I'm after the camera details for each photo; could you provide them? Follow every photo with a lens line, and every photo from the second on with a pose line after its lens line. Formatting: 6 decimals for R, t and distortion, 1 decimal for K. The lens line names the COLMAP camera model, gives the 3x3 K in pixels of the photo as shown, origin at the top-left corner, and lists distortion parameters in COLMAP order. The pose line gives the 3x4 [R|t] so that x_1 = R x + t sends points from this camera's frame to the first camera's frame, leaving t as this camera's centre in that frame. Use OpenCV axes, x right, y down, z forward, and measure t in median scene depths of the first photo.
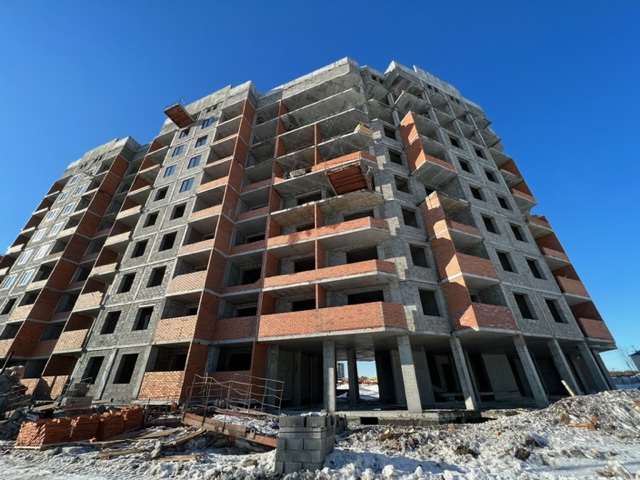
lens RADIAL K [[255.4, 0, 320.0], [0, 255.4, 240.0], [0, 0, 1]] dist [-0.001123, -0.000075]
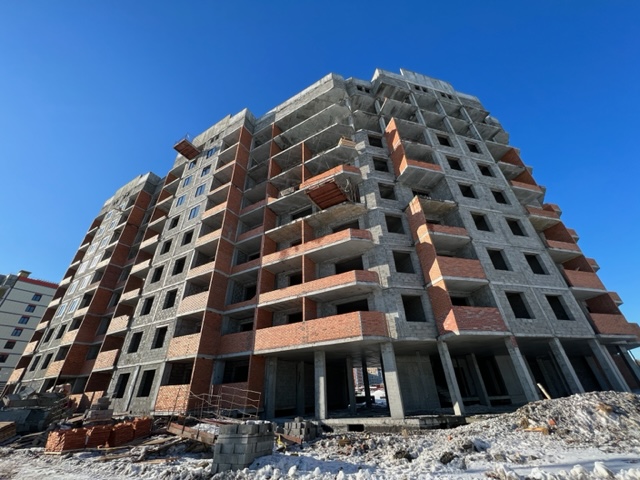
lens RADIAL K [[255.4, 0, 320.0], [0, 255.4, 240.0], [0, 0, 1]] dist [-0.001123, -0.000075]
pose [[0.989297, -0.093682, -0.111869, 0.170804], [0.091420, 0.995494, -0.025197, -0.027490], [0.113726, 0.014700, 0.993403, -0.041879]]
